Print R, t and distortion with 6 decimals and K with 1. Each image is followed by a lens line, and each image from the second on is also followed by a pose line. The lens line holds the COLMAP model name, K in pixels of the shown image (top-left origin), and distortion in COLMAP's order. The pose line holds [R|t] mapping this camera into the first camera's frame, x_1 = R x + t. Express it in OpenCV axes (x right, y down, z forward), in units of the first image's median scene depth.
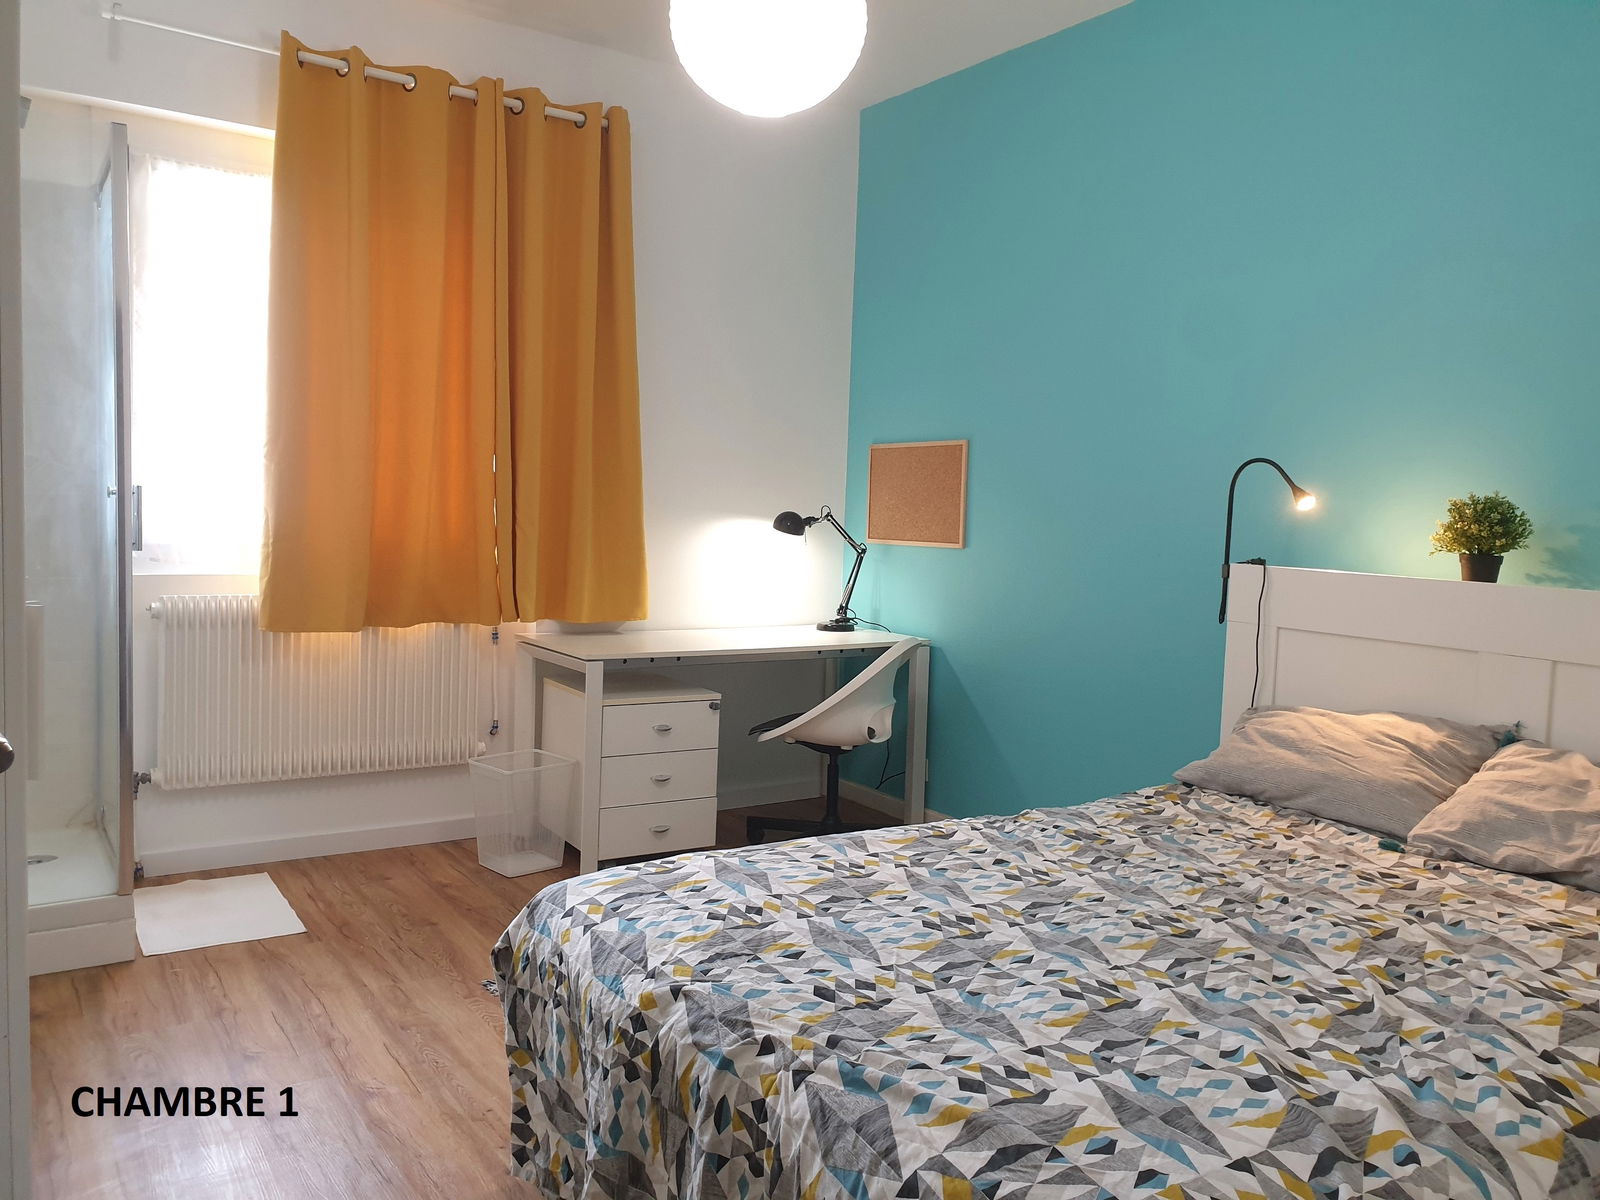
lens RADIAL K [[1253.0, 0, 791.9], [0, 1253.0, 599.4], [0, 0, 1]] dist [0.015600, 0.015405]
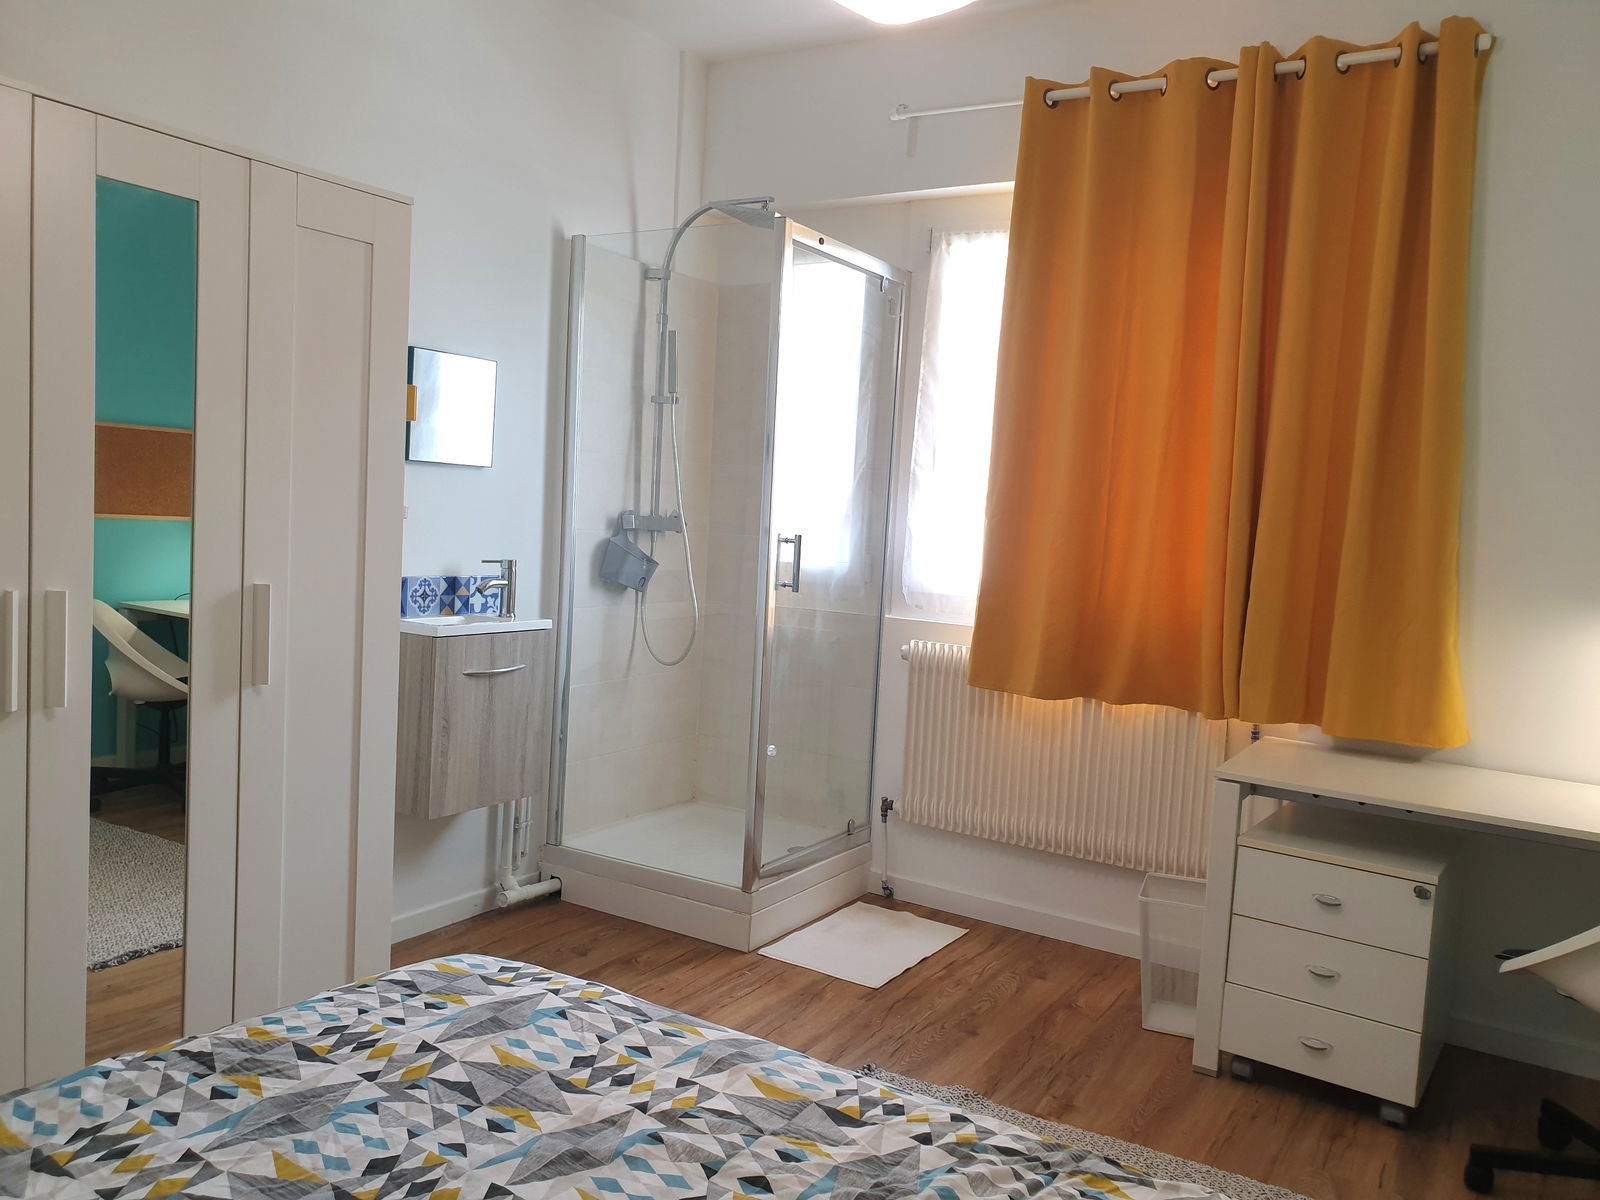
lens RADIAL K [[1253.0, 0, 795.5], [0, 1253.0, 593.9], [0, 0, 1]] dist [0.015600, 0.015405]
pose [[0.423130, 0.060388, -0.904054, 0.419781], [-0.114659, 0.993324, 0.012687, -0.043845], [0.898785, 0.098290, 0.427229, 0.454539]]
